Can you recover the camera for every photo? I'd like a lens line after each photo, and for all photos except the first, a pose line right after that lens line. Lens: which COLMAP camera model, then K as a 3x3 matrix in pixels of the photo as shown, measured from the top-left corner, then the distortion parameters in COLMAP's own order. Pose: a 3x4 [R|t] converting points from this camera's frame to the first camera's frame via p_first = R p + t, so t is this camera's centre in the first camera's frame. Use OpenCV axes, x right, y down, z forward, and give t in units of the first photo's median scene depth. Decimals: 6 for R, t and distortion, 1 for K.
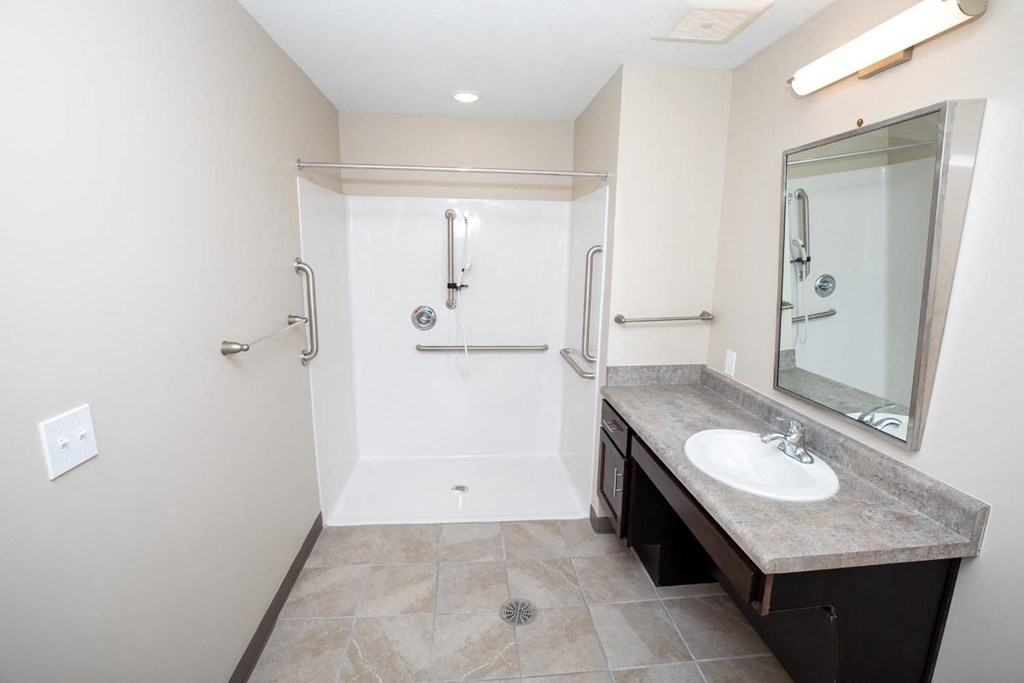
lens RADIAL K [[464.8, 0, 512.0], [0, 464.8, 341.5], [0, 0, 1]] dist [-0.000045, 0.000043]
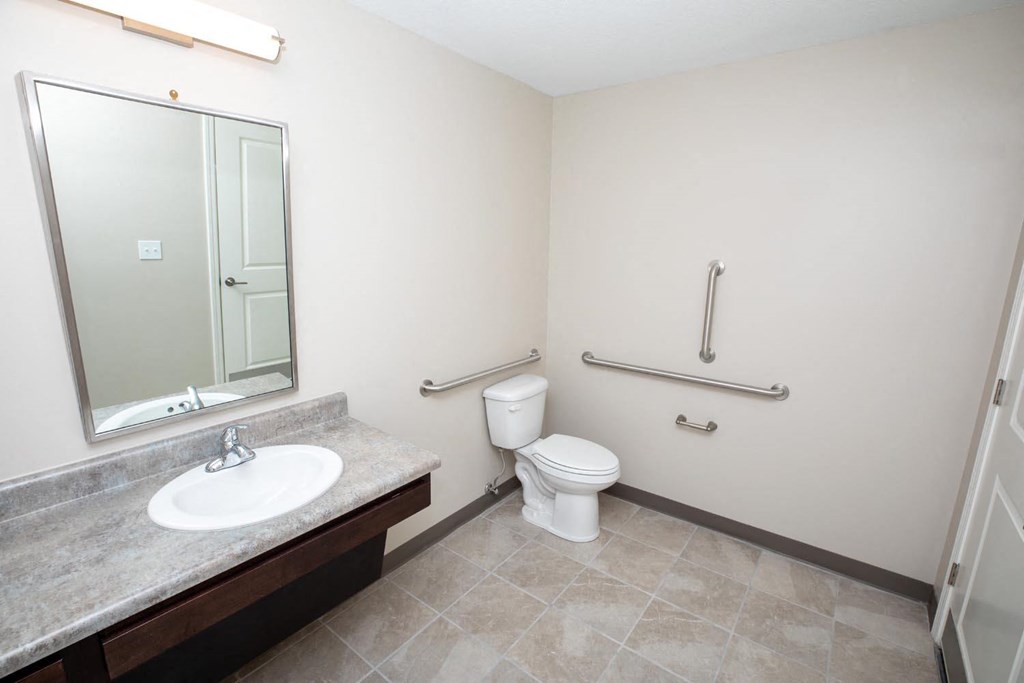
lens RADIAL K [[464.8, 0, 512.0], [0, 464.8, 341.5], [0, 0, 1]] dist [-0.000045, 0.000043]
pose [[-0.725845, -0.168587, 0.666879, -0.382397], [0.108201, 0.929447, 0.352733, -0.256750], [-0.679295, 0.328186, -0.656393, 1.225025]]
